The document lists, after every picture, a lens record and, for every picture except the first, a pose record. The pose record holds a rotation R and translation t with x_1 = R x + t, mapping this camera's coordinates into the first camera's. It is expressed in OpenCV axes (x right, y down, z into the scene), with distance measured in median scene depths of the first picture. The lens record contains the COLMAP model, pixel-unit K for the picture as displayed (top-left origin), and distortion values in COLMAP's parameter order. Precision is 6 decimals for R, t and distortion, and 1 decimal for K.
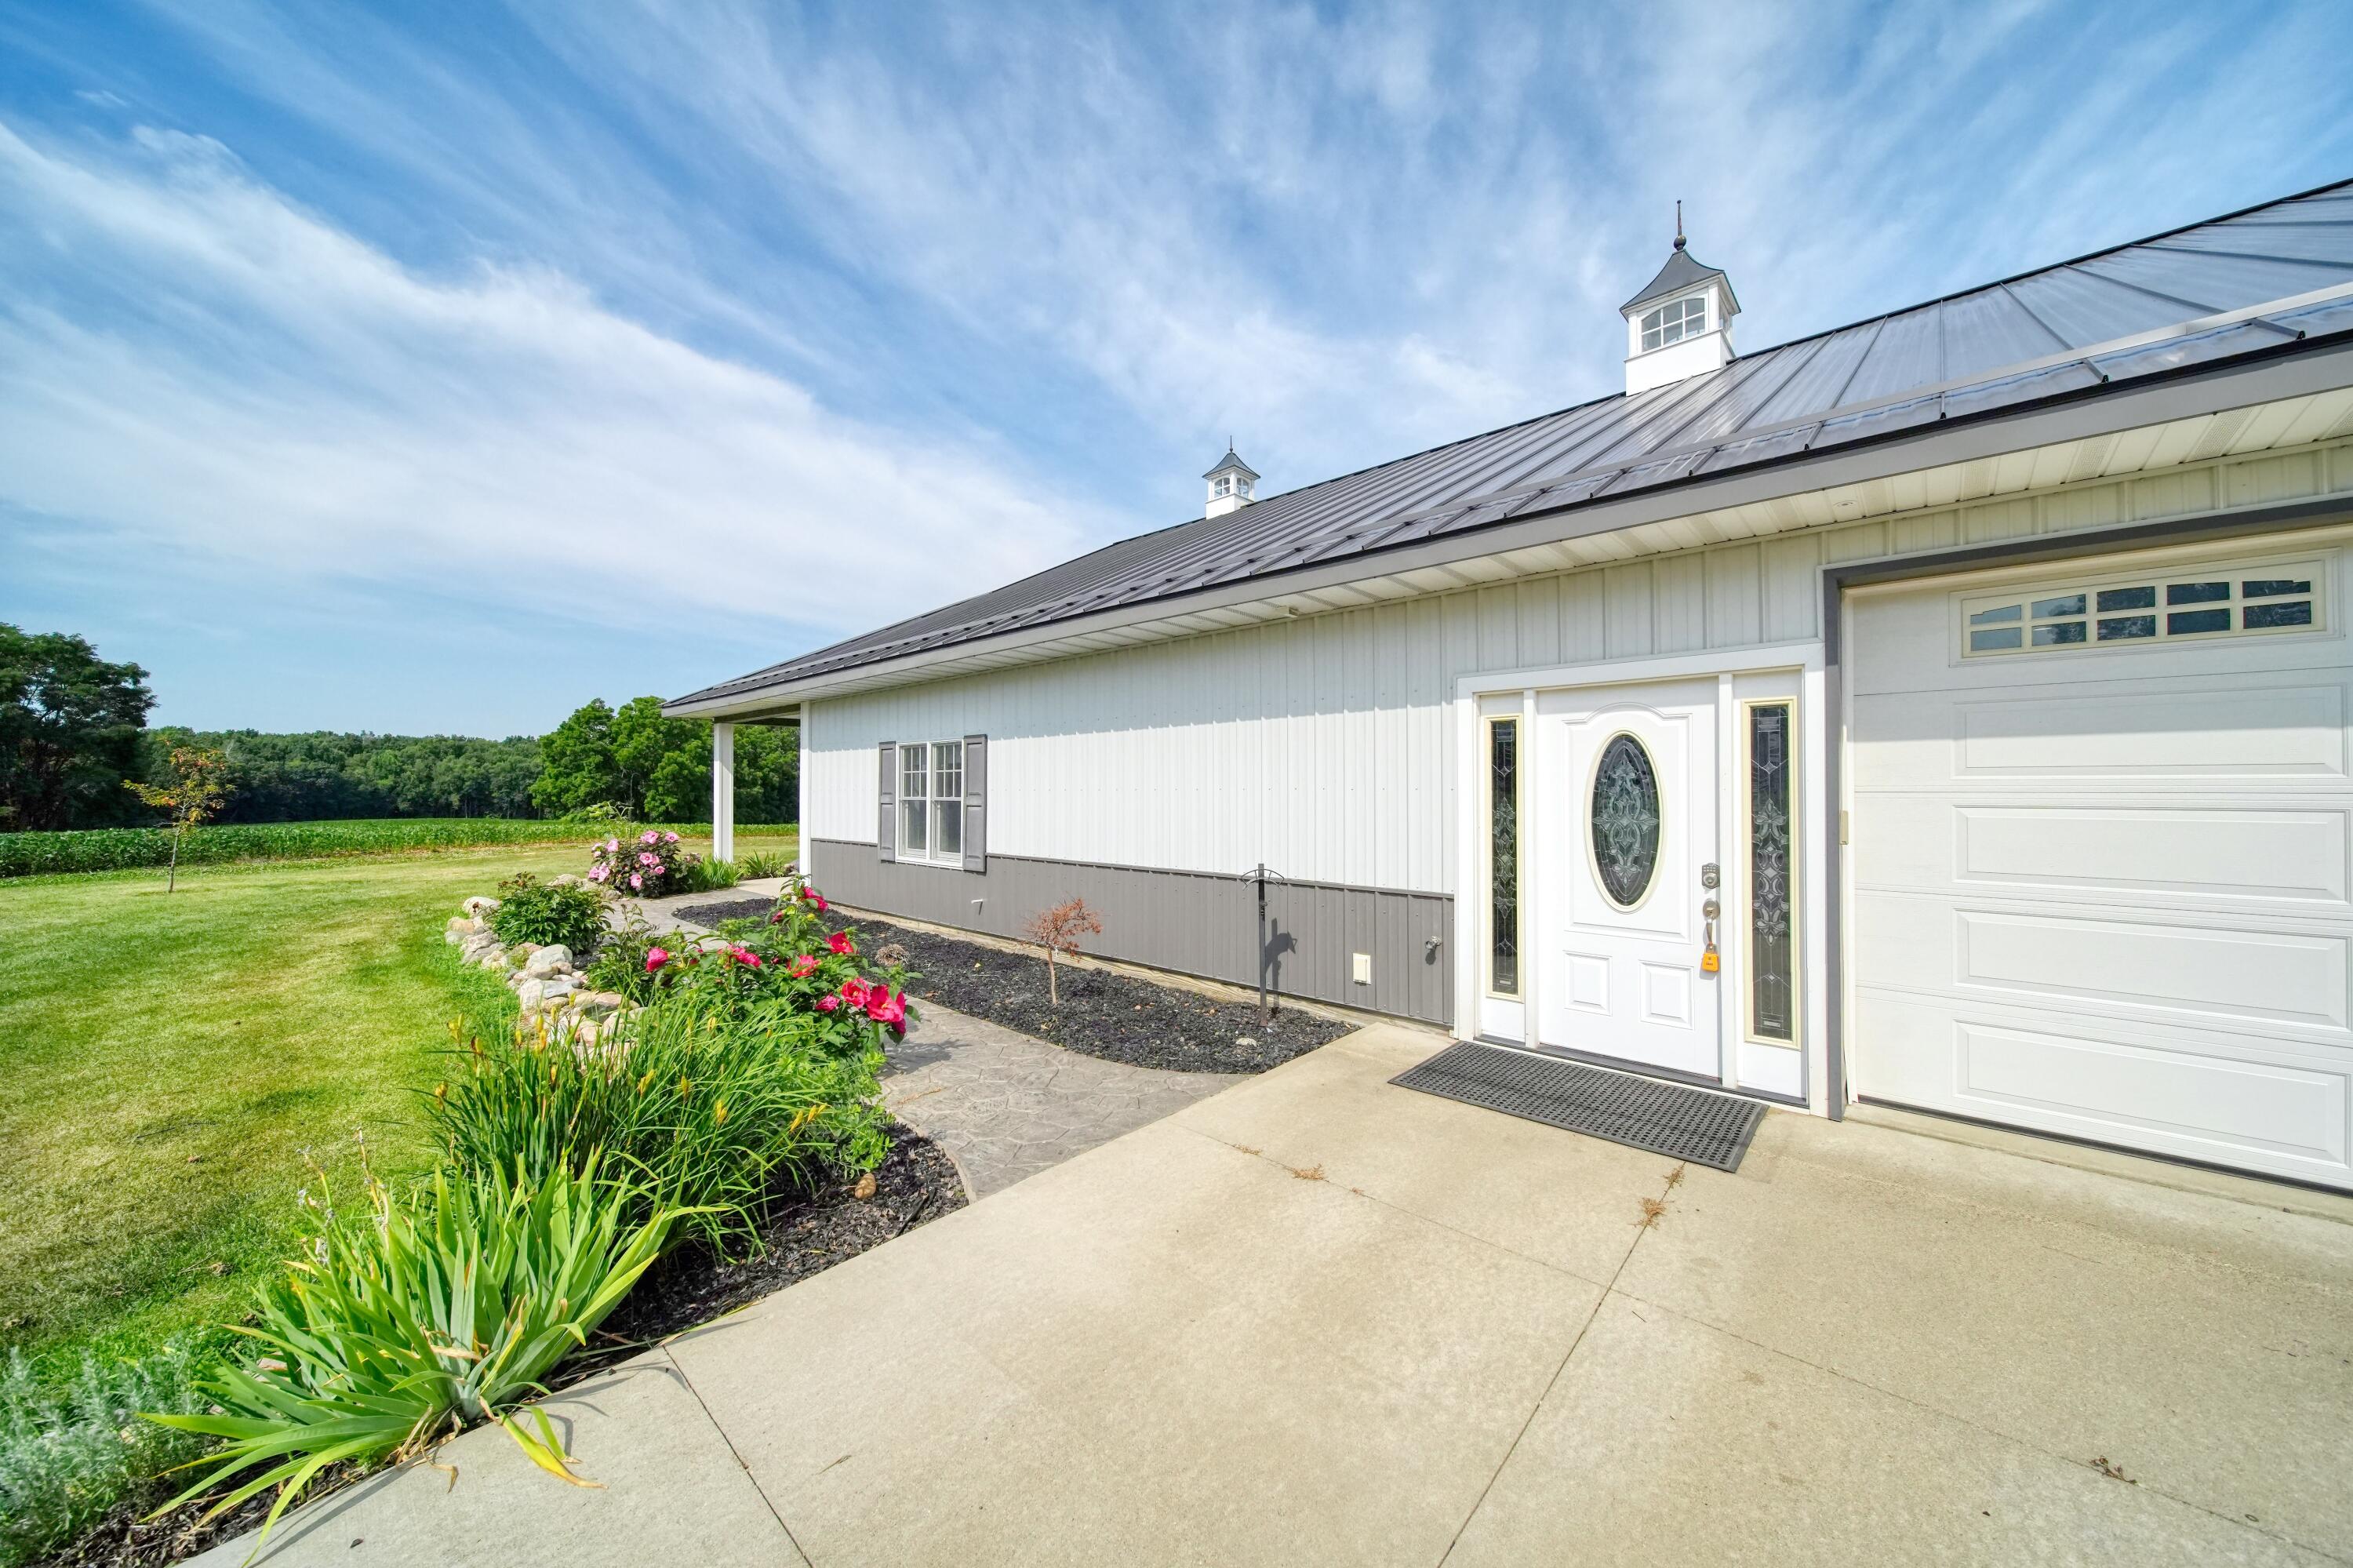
lens RADIAL K [[828.5, 0, 1180.3], [0, 828.5, 766.4], [0, 0, 1]] dist [-0.002790, -0.000772]
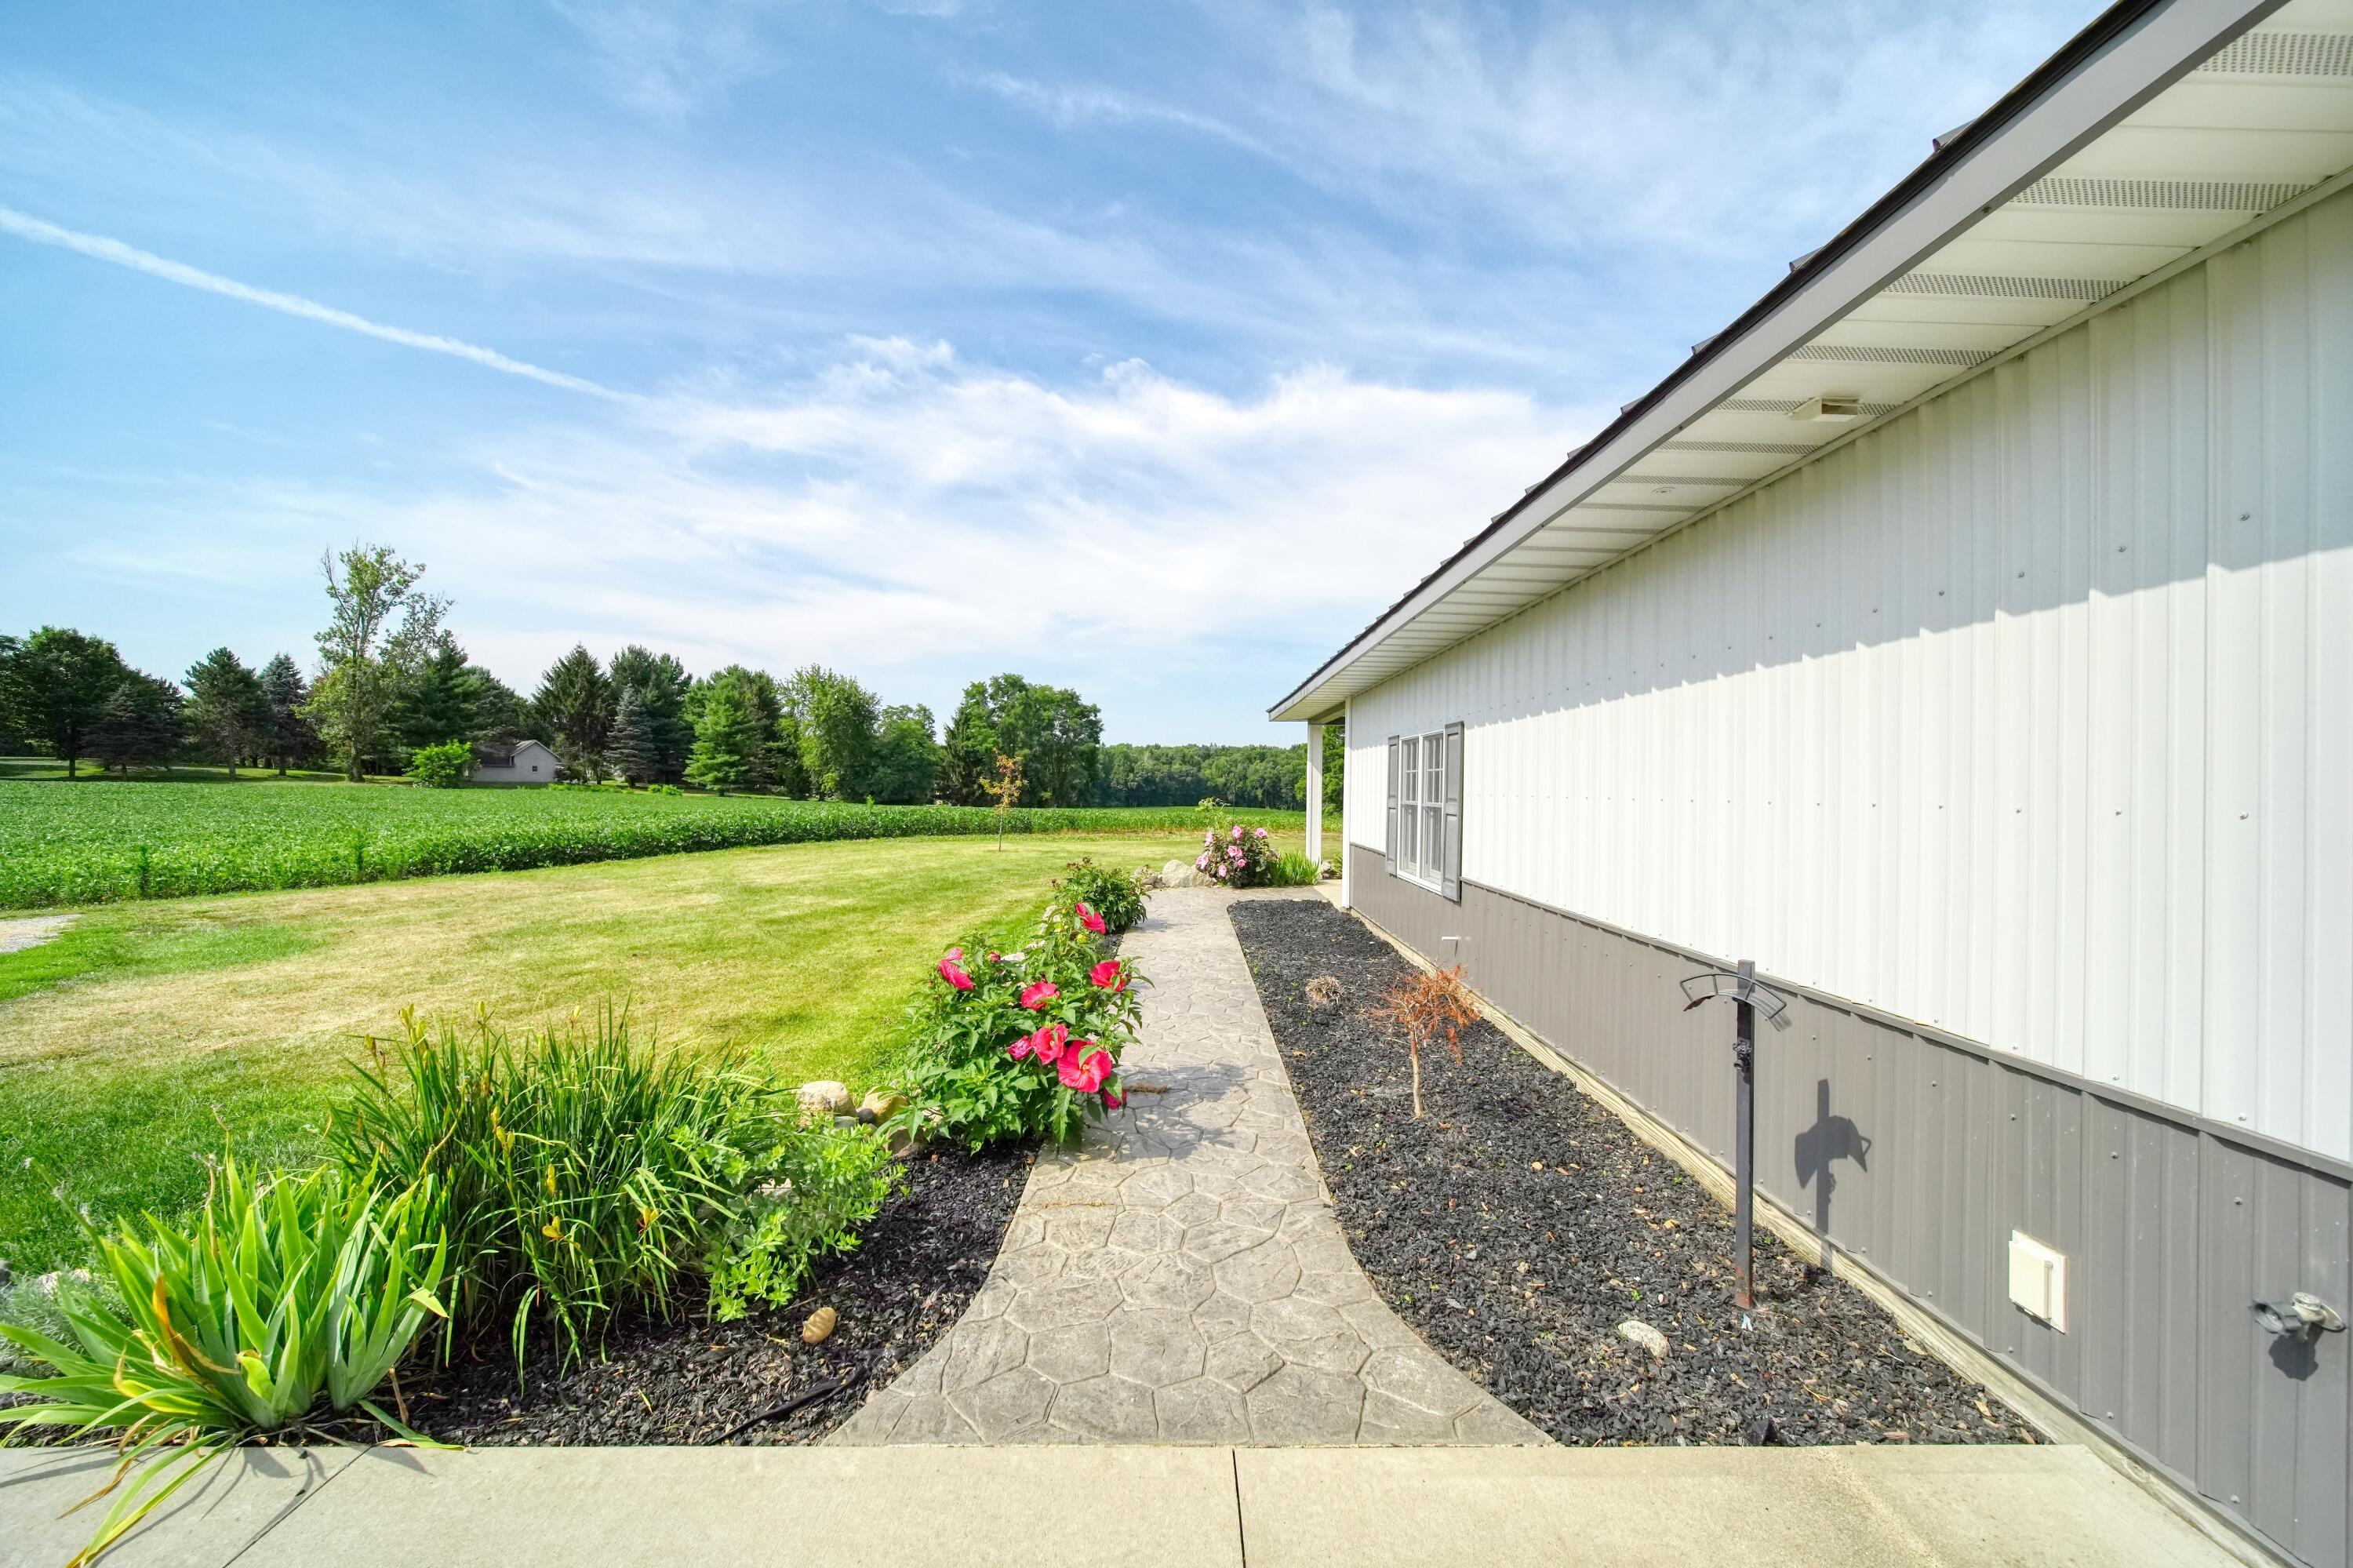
lens RADIAL K [[828.5, 0, 1168.6], [0, 828.5, 771.9], [0, 0, 1]] dist [-0.002790, -0.000772]
pose [[0.672520, 0.000072, -0.740079, 0.089484], [0.004109, 0.999984, 0.003832, 0.002423], [0.740068, -0.005618, 0.672509, 0.174178]]
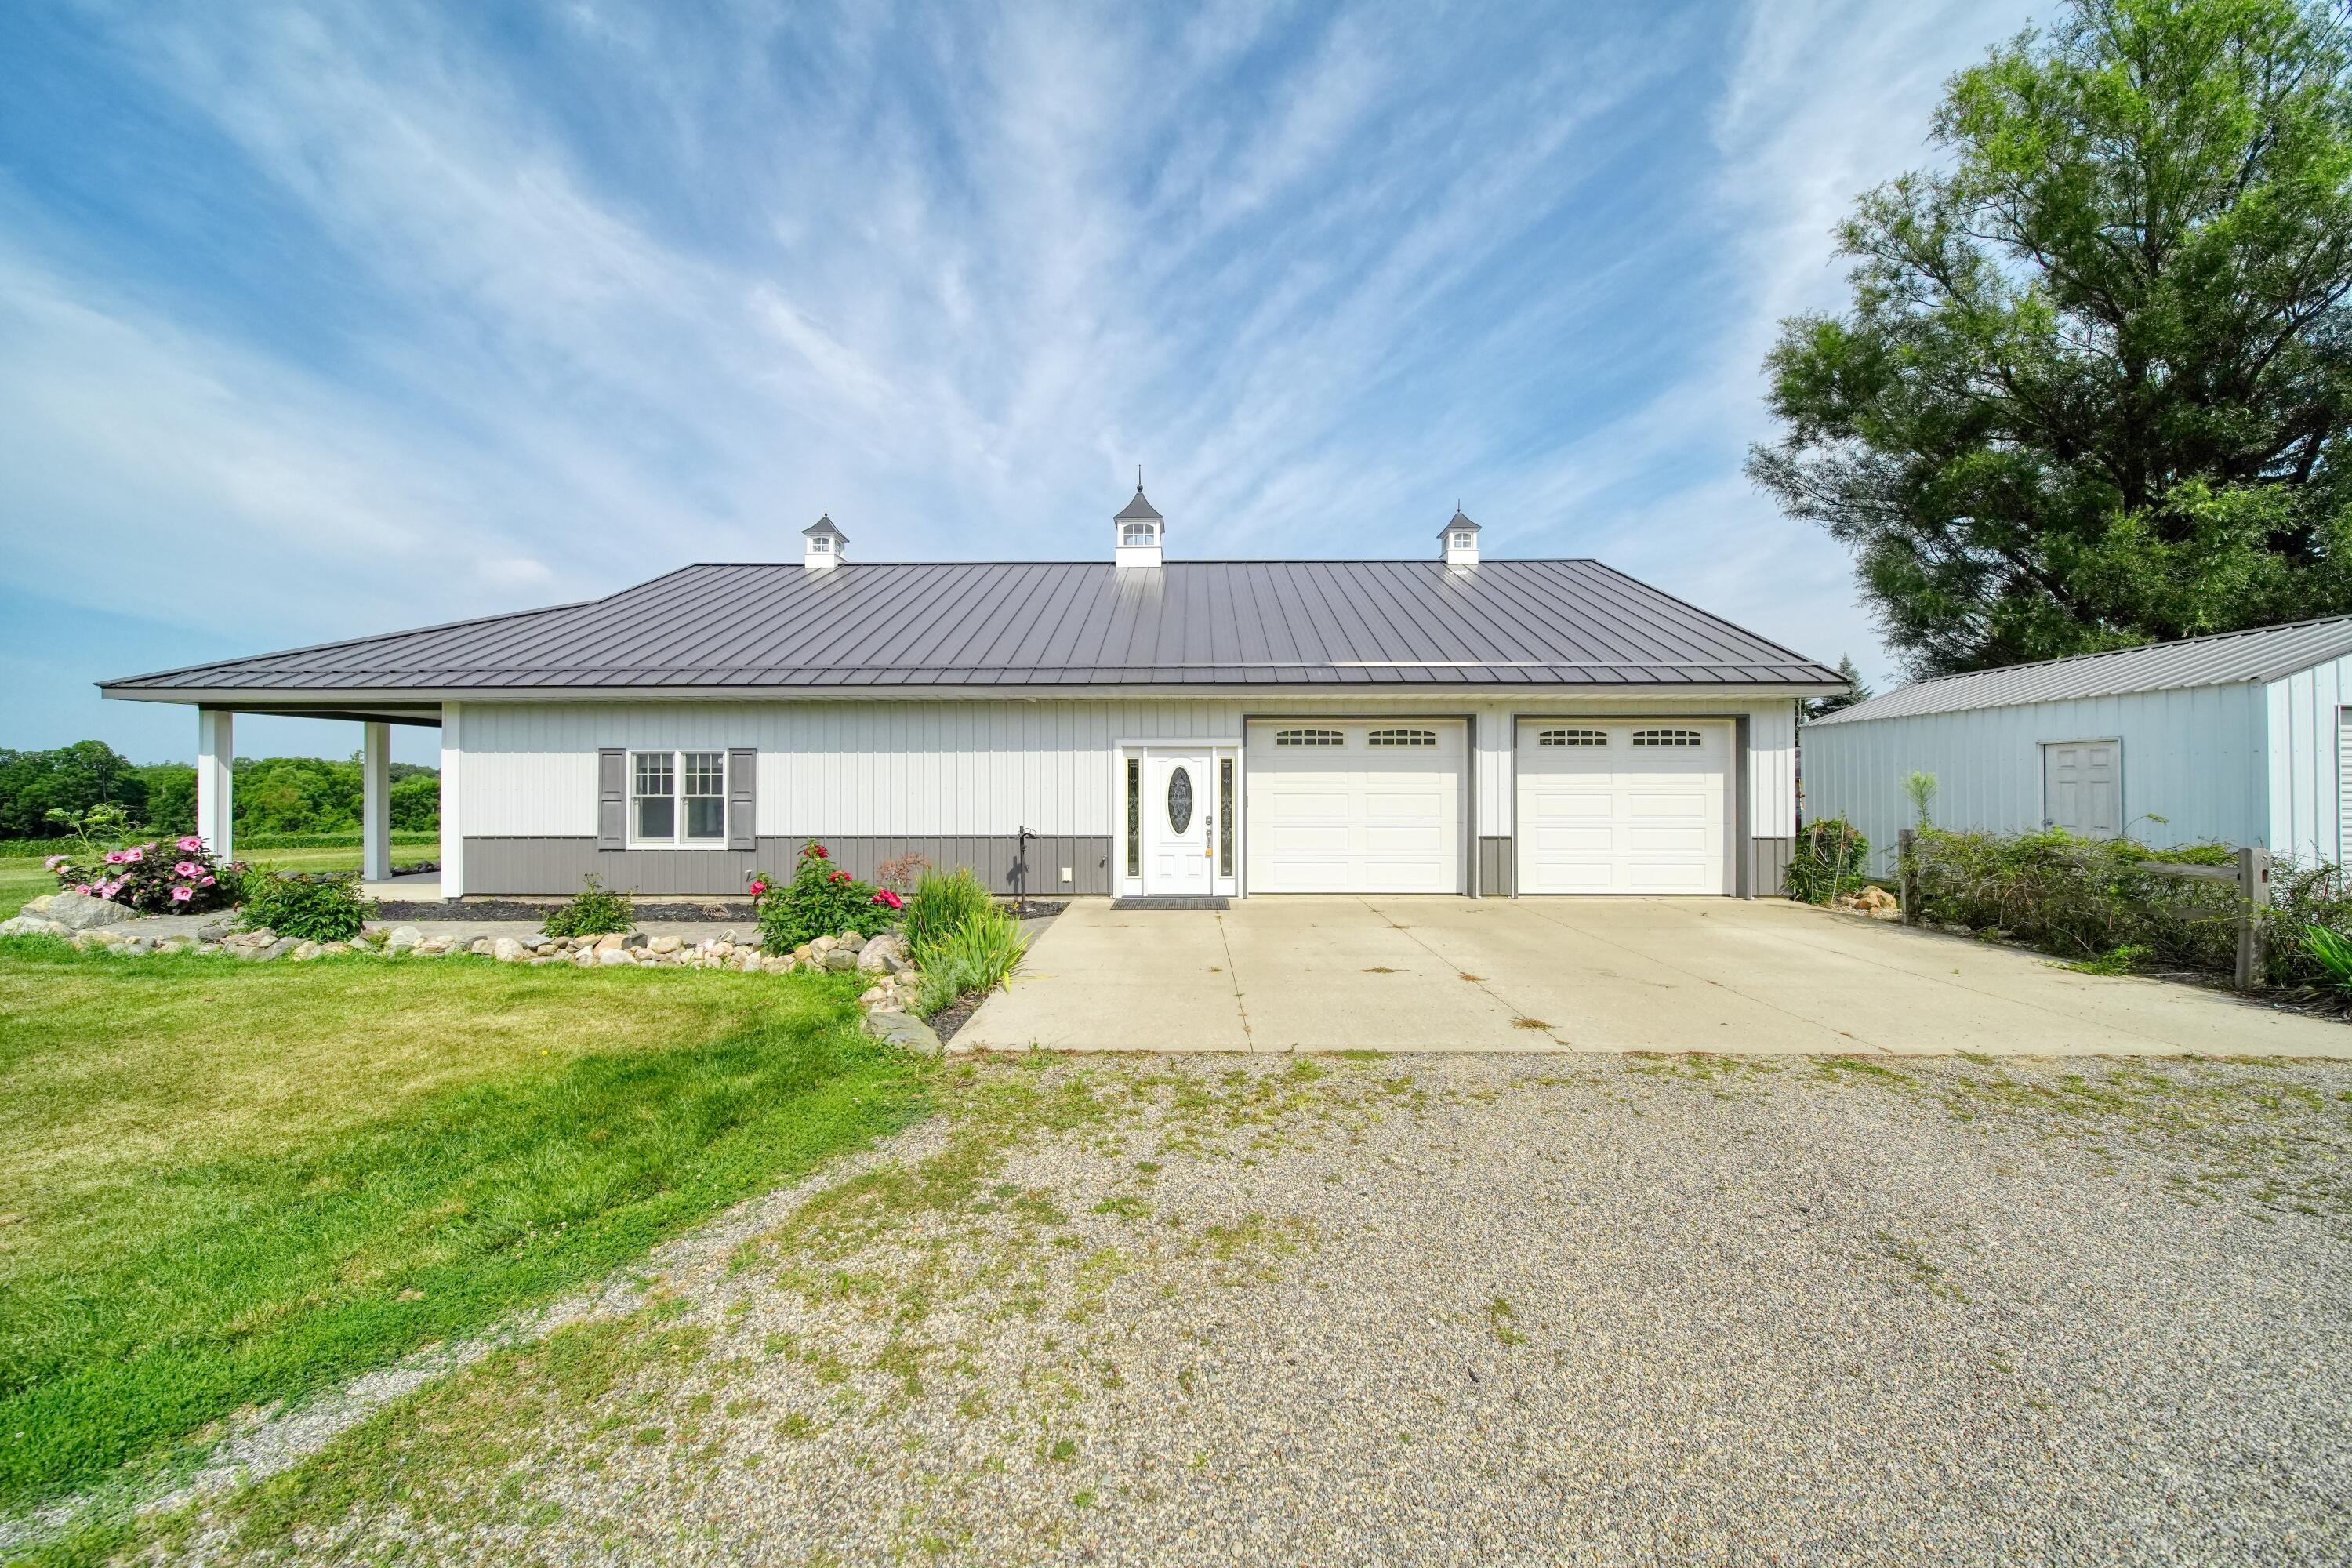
lens RADIAL K [[828.1, 0, 1168.5], [0, 828.1, 770.9], [0, 0, 1]] dist [-0.002790, -0.000772]
pose [[0.743419, 0.011753, 0.668723, -0.386333], [-0.018139, 0.999832, 0.002593, -0.010786], [-0.668580, -0.014058, 0.743507, -0.280791]]
